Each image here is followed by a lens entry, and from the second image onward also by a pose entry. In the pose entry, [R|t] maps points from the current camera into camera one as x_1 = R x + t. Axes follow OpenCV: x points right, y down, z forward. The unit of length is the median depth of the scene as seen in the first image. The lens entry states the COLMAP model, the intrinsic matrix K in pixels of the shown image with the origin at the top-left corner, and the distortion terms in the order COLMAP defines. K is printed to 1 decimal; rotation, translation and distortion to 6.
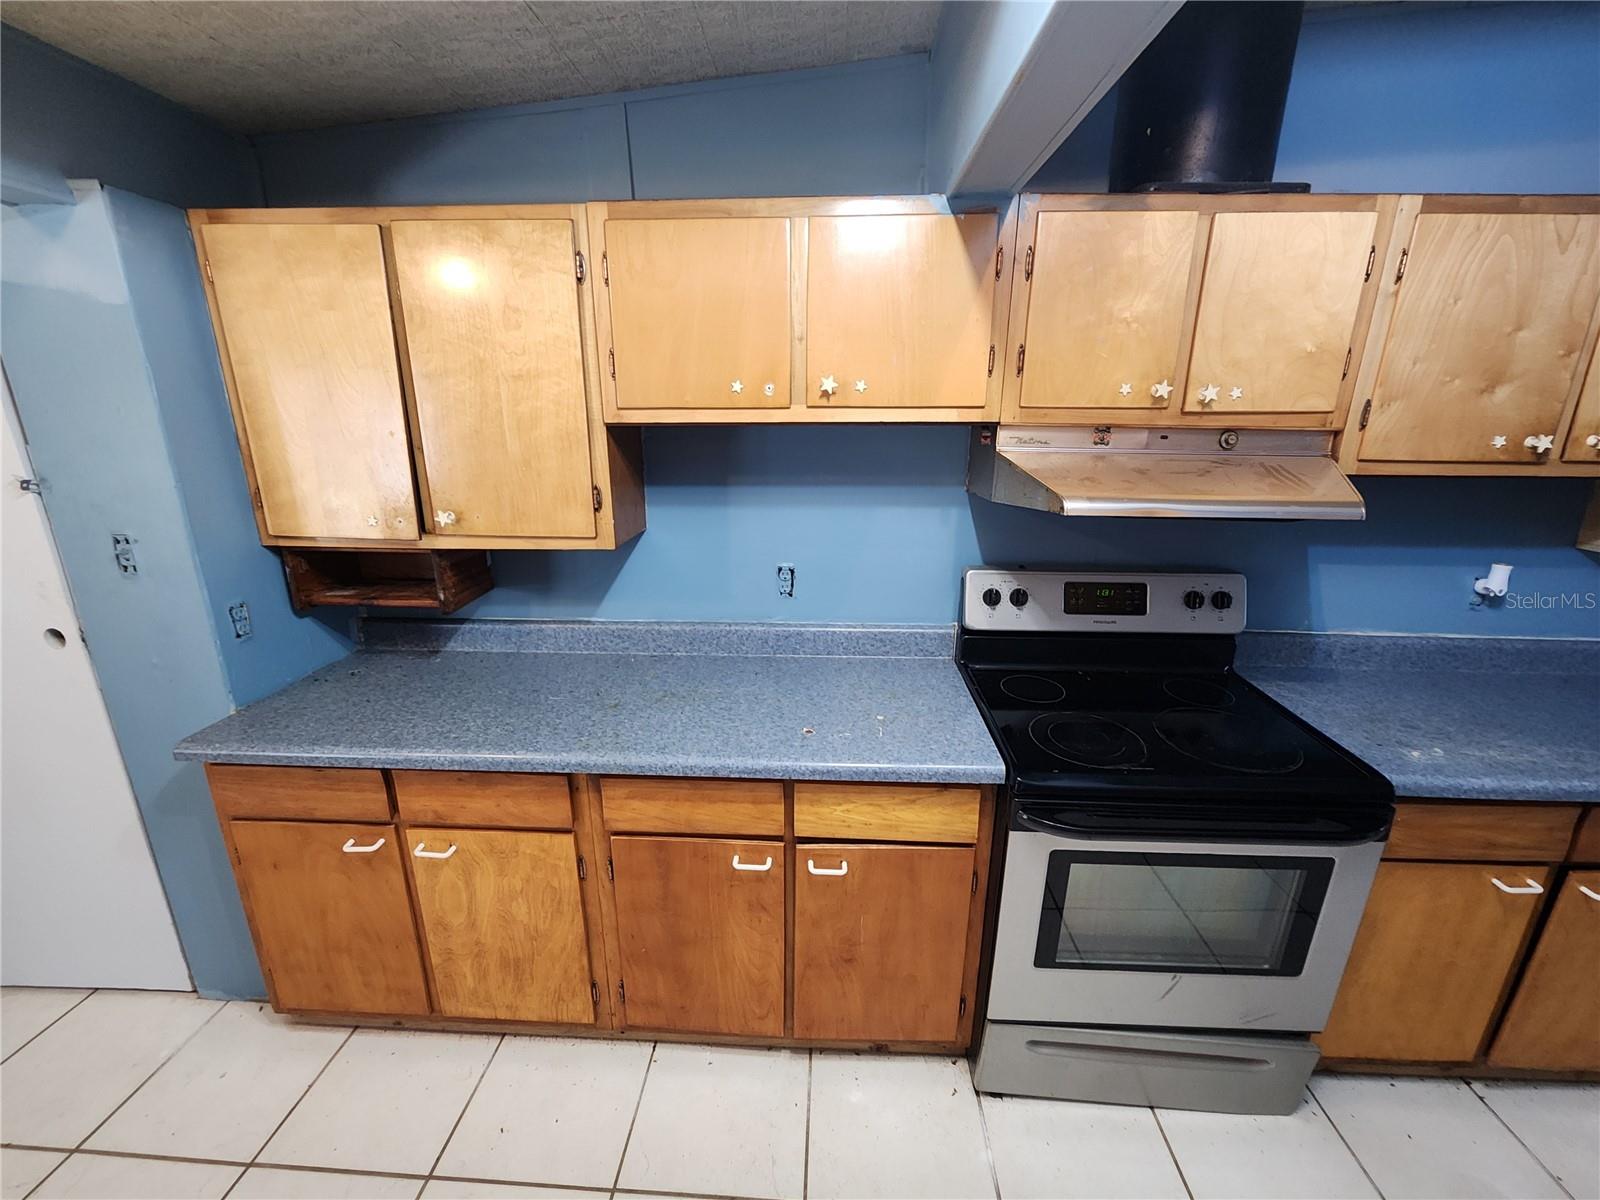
lens RADIAL K [[652.1, 0, 800.0], [0, 652.1, 600.0], [0, 0, 1]] dist [0.009456, 0.000246]
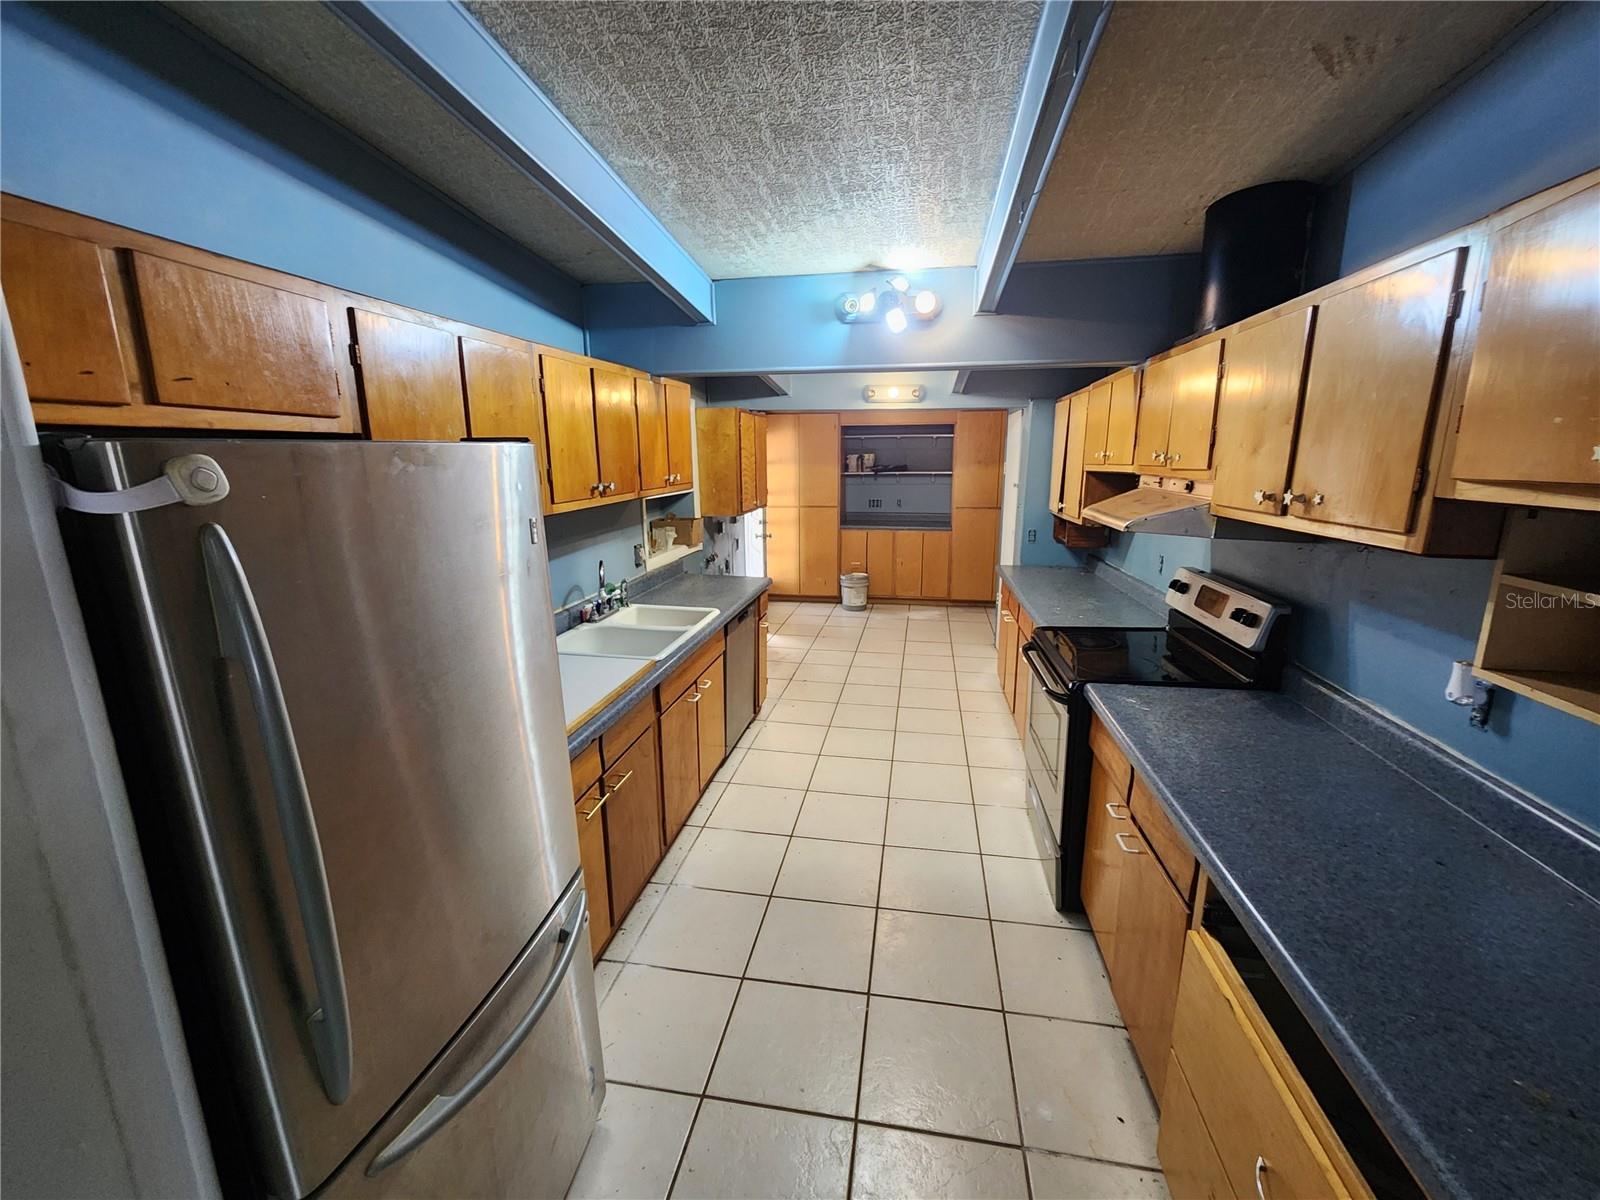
lens RADIAL K [[652.1, 0, 800.0], [0, 652.1, 600.0], [0, 0, 1]] dist [0.009456, 0.000246]
pose [[-0.115402, 0.211031, -0.970643, 1.760607], [-0.290784, 0.927187, 0.236155, -0.069567], [0.949804, 0.309500, -0.045635, 0.237316]]
